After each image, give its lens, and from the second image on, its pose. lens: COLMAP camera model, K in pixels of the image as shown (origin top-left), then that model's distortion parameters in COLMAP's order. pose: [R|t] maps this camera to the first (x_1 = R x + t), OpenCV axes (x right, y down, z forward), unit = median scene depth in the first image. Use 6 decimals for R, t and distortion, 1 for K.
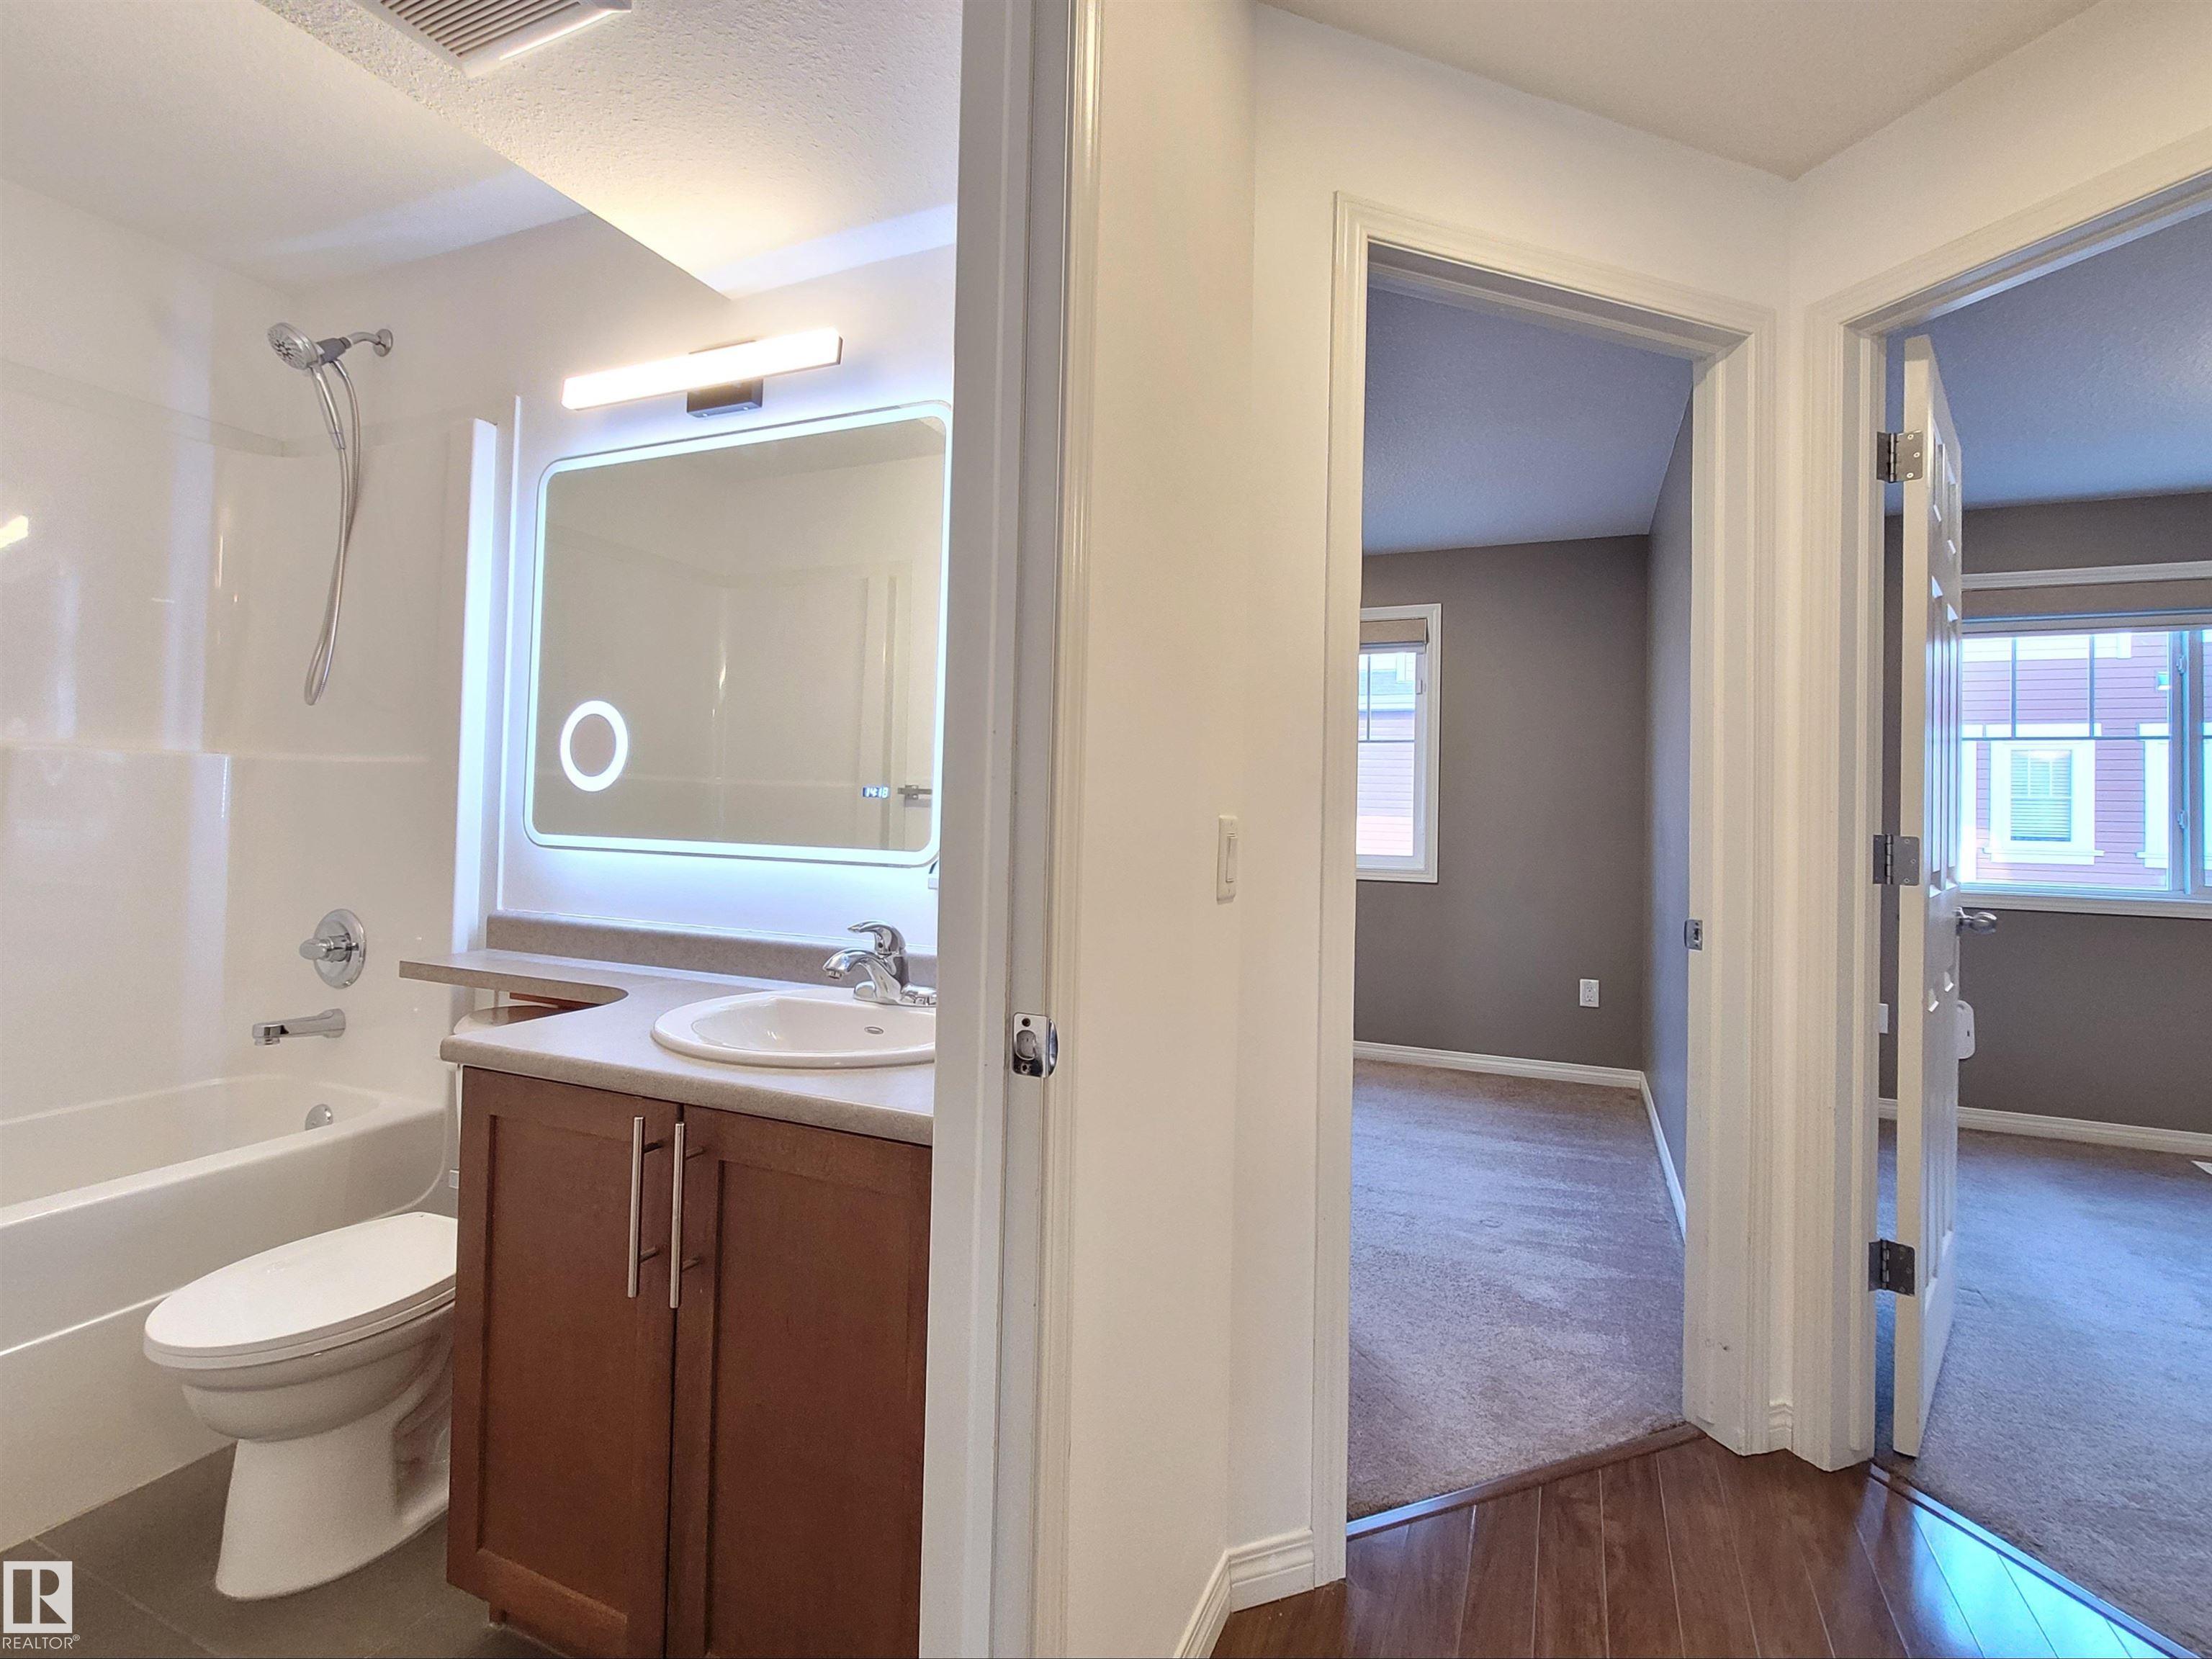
lens RADIAL K [[977.1, 0, 1095.3], [0, 977.1, 797.4], [0, 0, 1]] dist [0.000053, -0.000514]
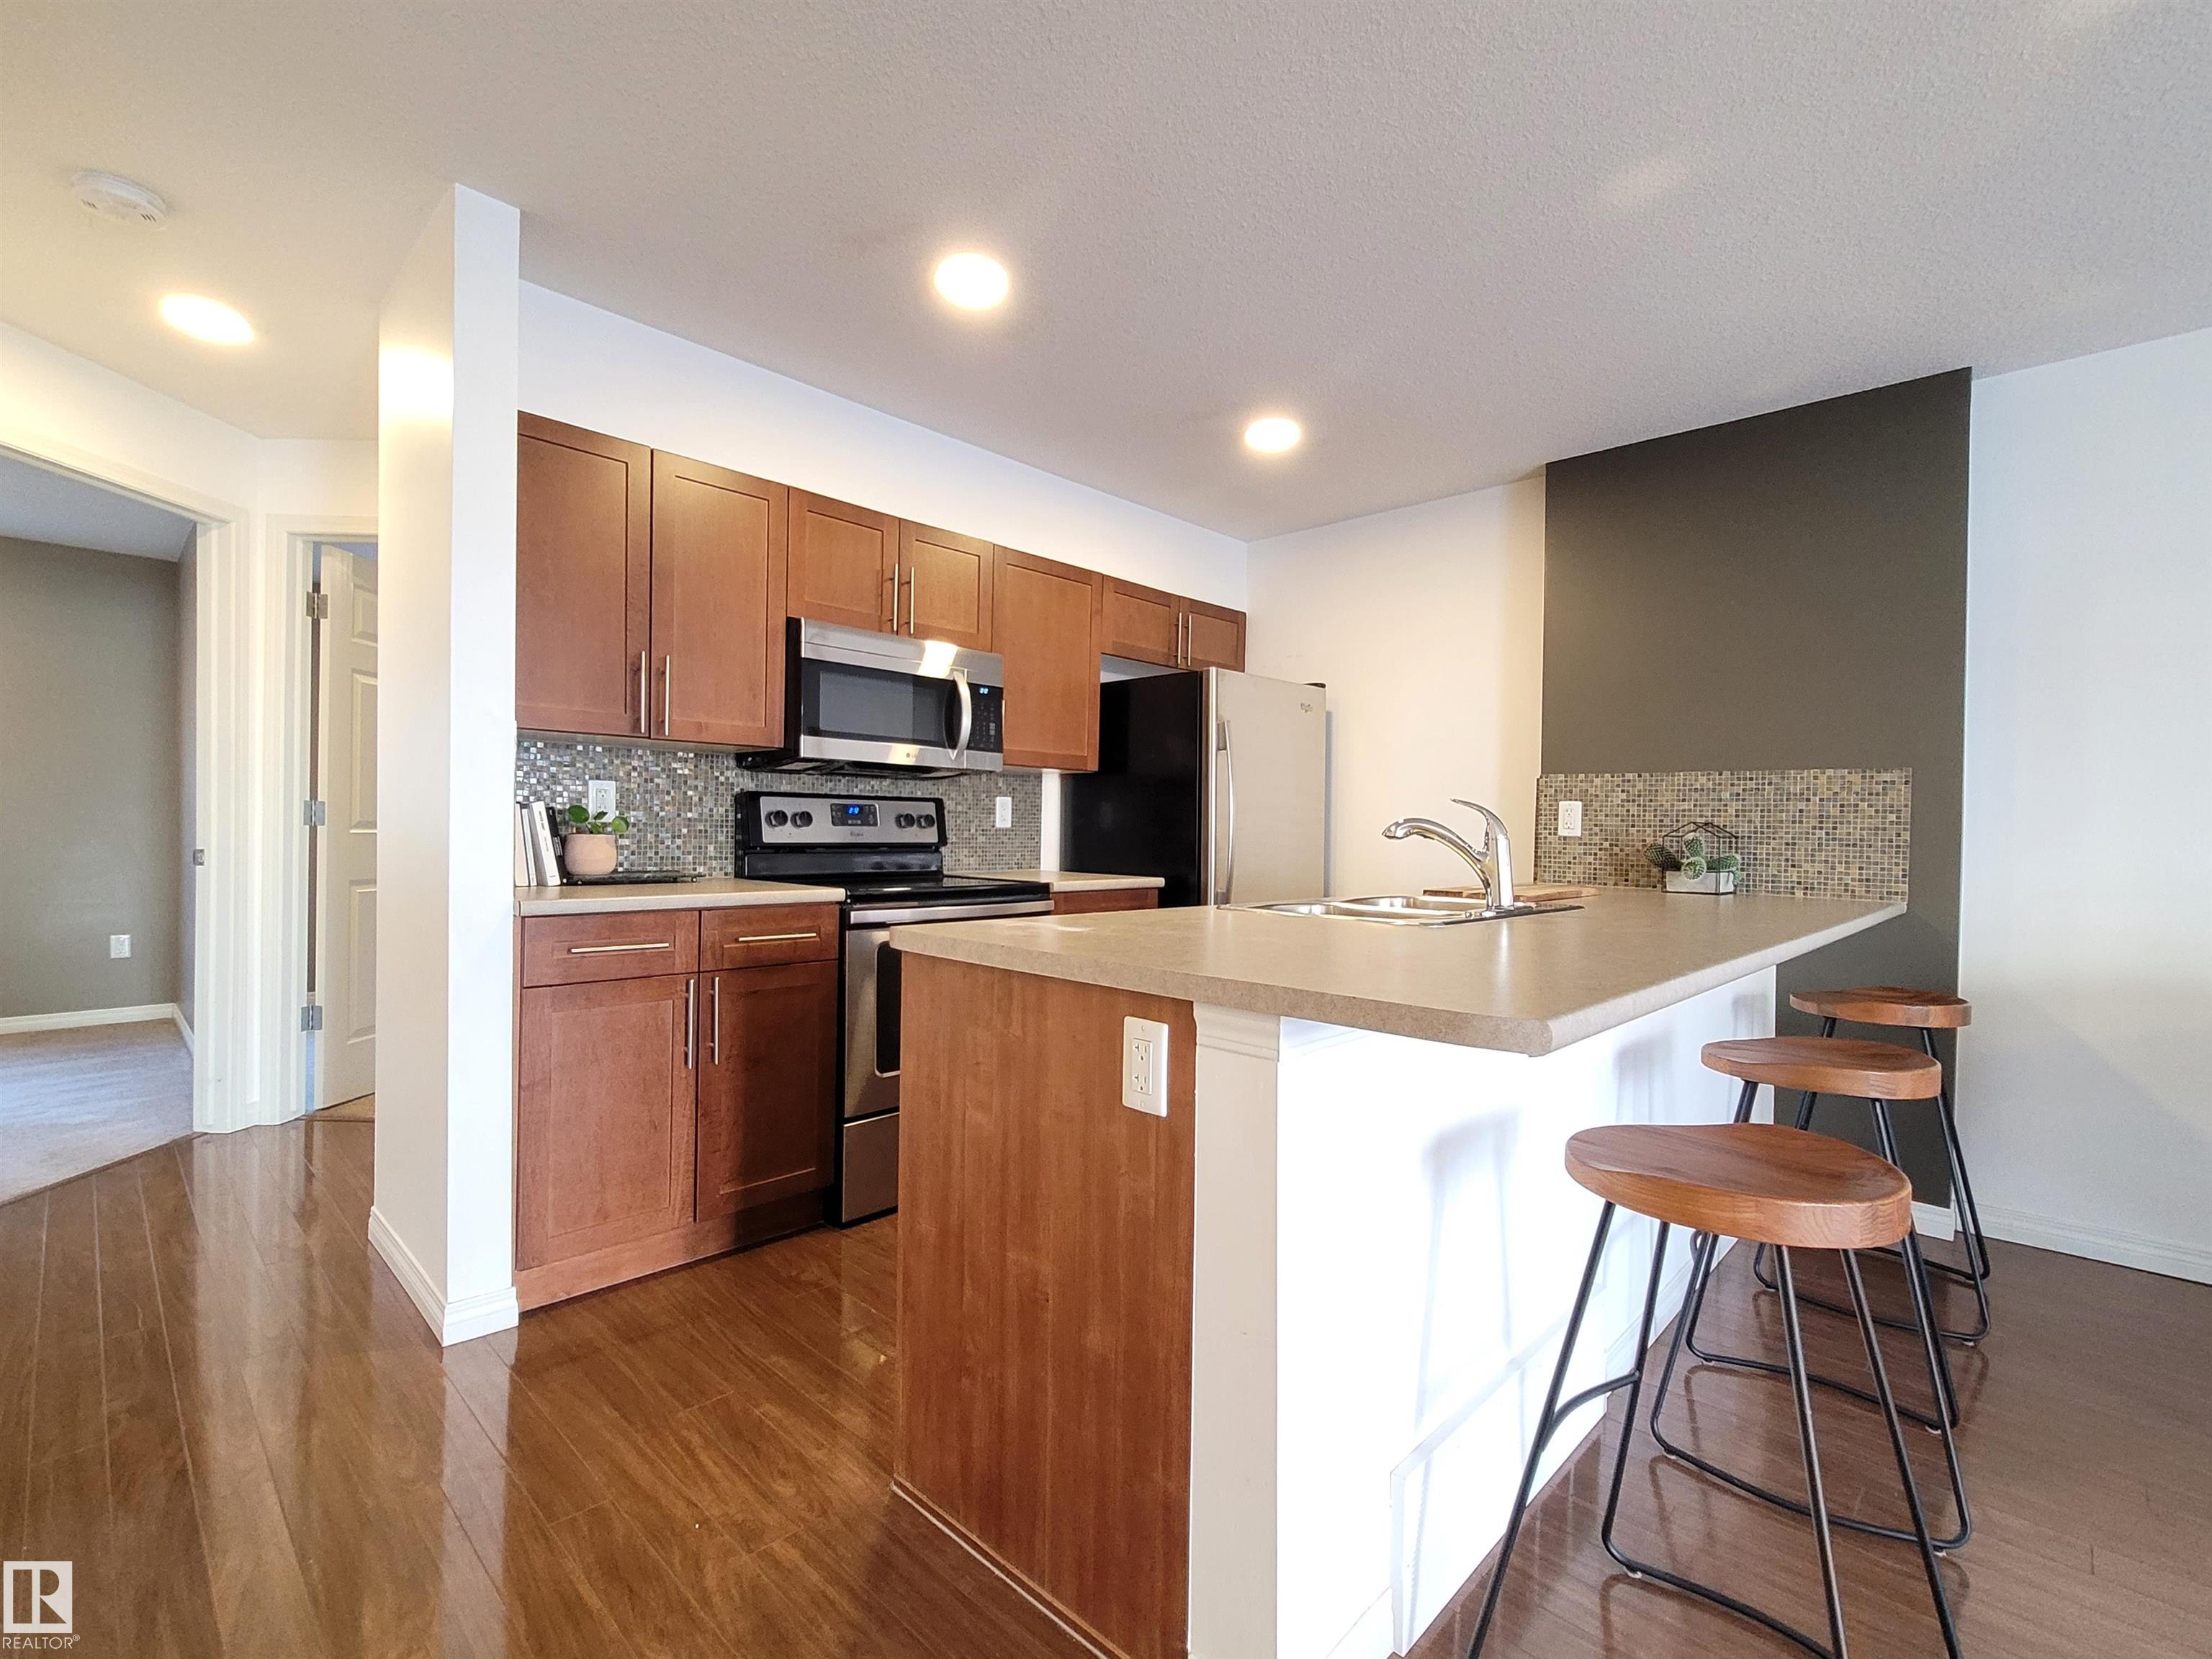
lens RADIAL K [[997.8, 0, 1087.3], [0, 997.8, 846.1], [0, 0, 1]] dist [0.010536, -0.000445]
pose [[0.324602, -0.028915, 0.945409, -0.421783], [-0.025383, 0.998906, 0.039266, 0.007833], [-0.945510, -0.036743, 0.323513, -0.803108]]
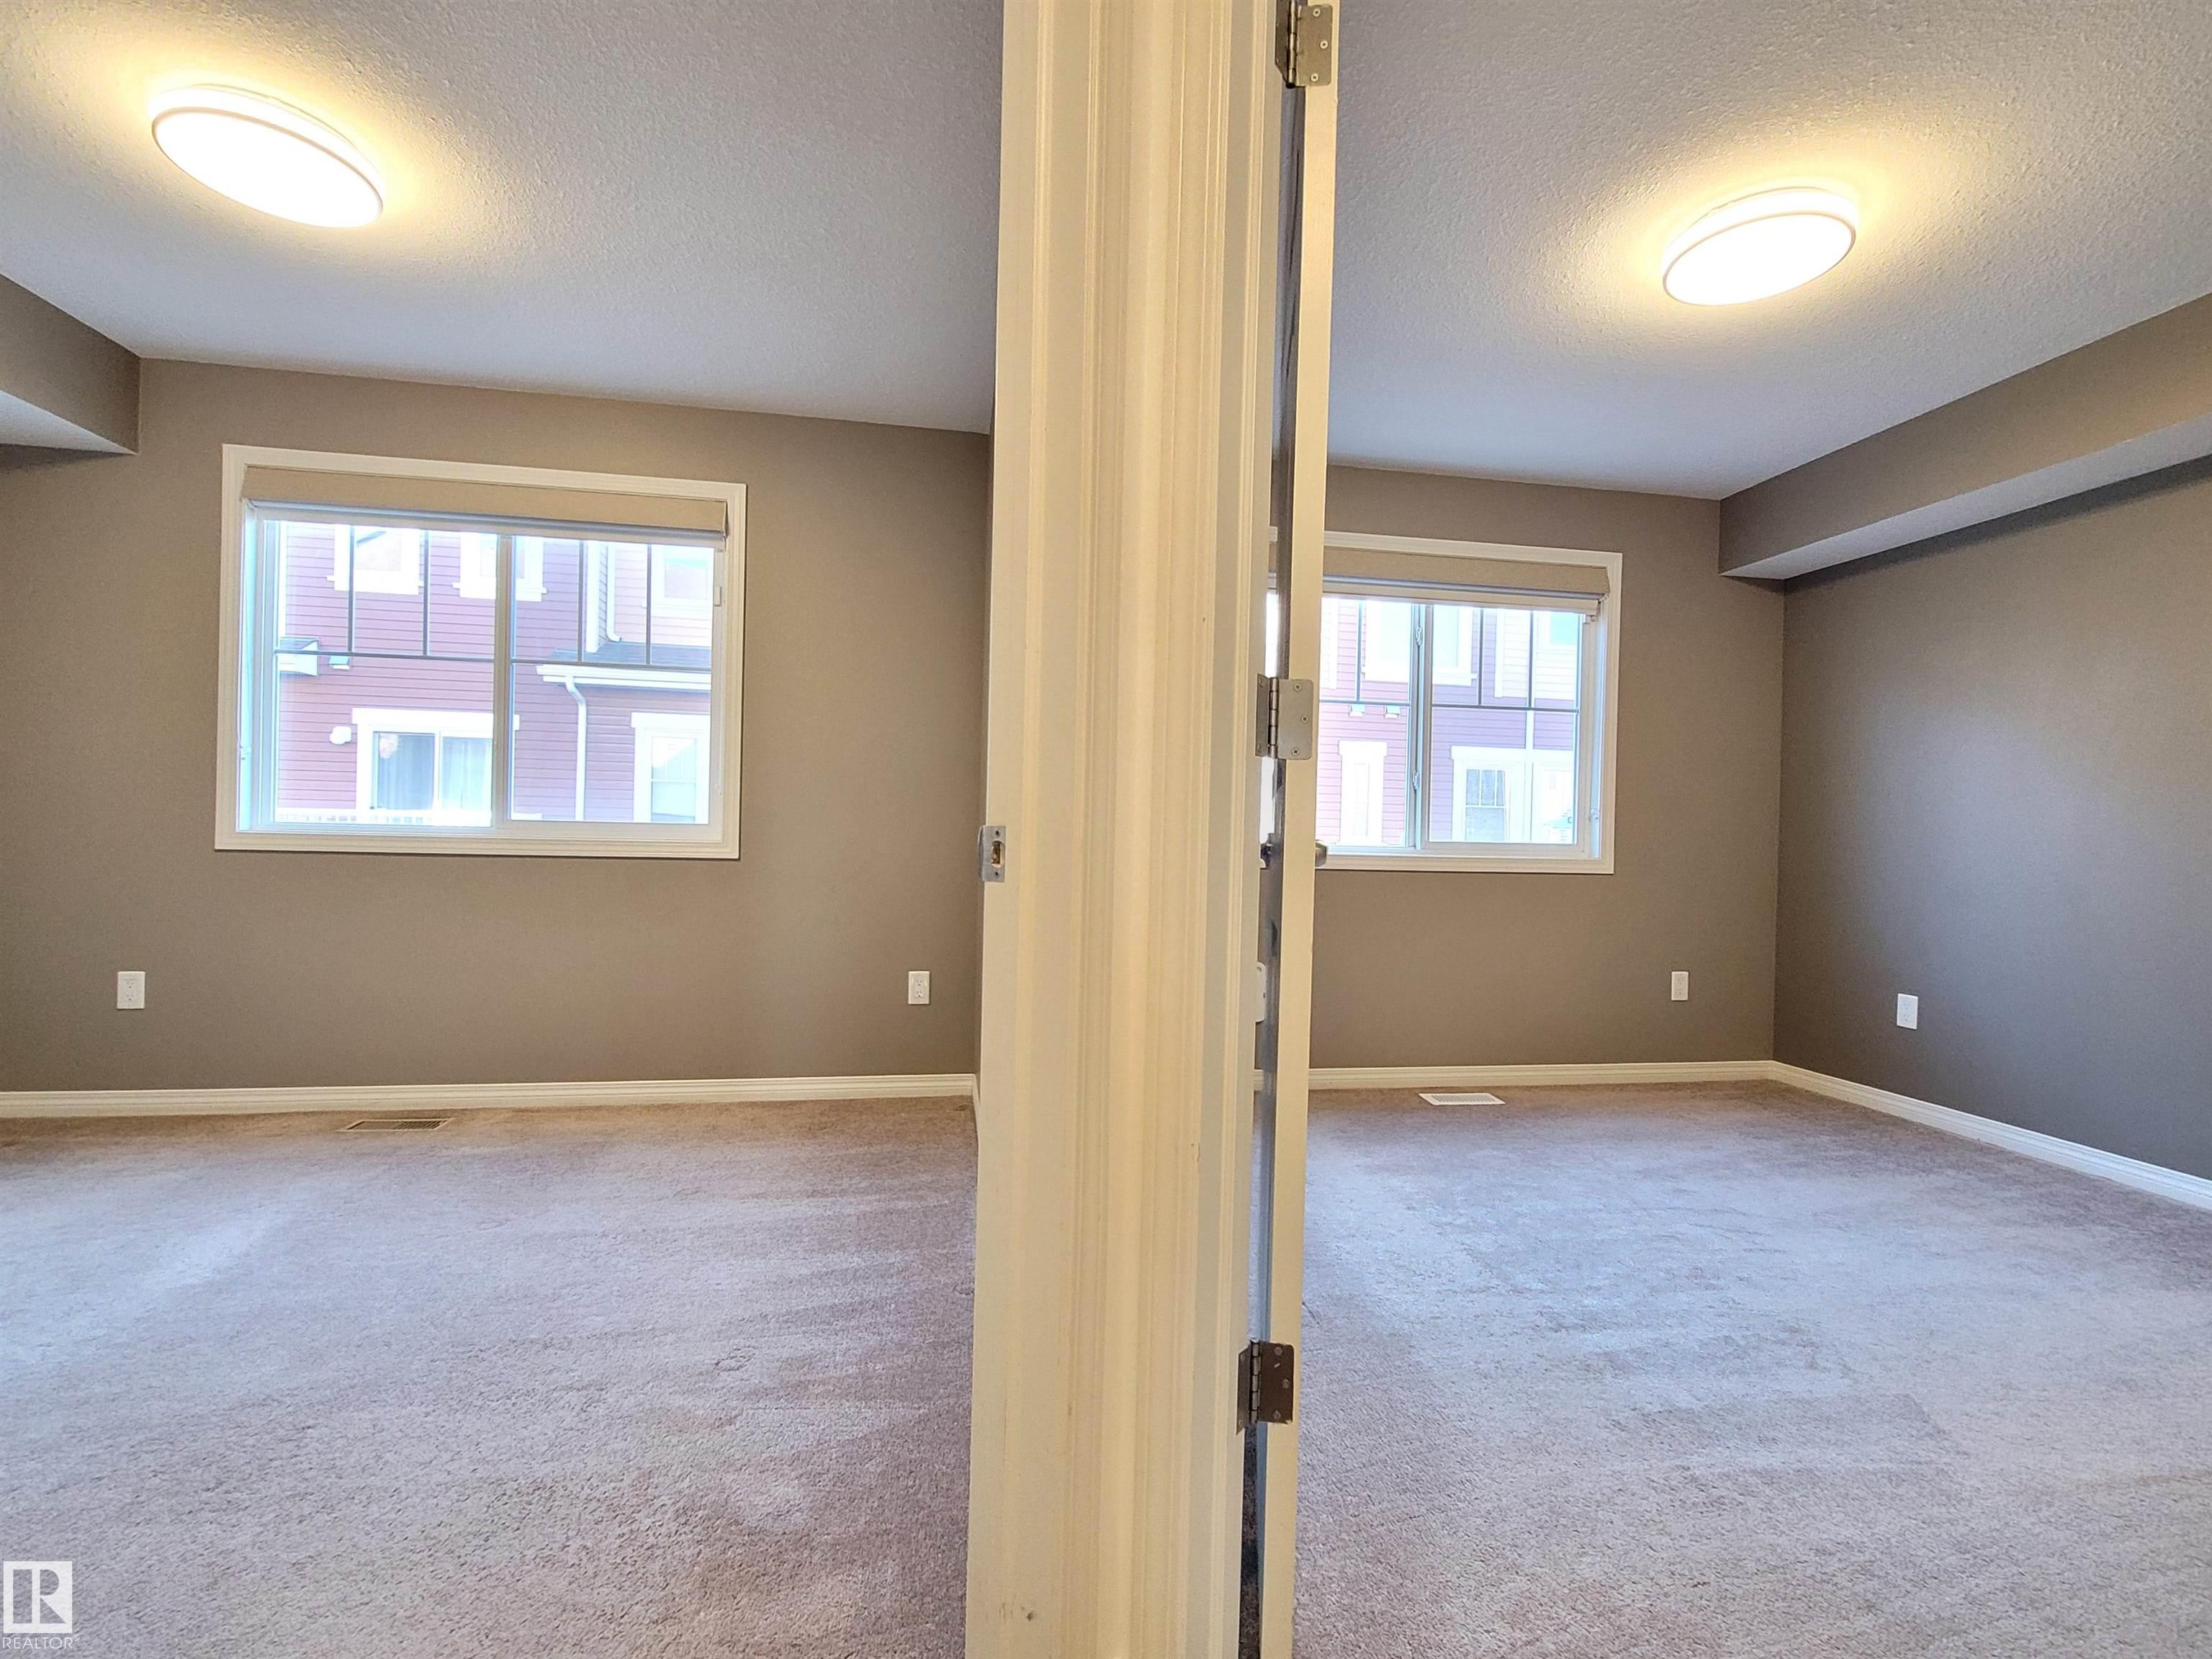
lens RADIAL K [[1005.2, 0, 1113.9], [0, 1005.2, 838.9], [0, 0, 1]] dist [0.008365, -0.004733]
pose [[0.814871, -0.000120, 0.579642, 0.240047], [-0.019378, 0.999435, 0.027449, 0.079043], [-0.579318, -0.033600, 0.814409, 0.355595]]
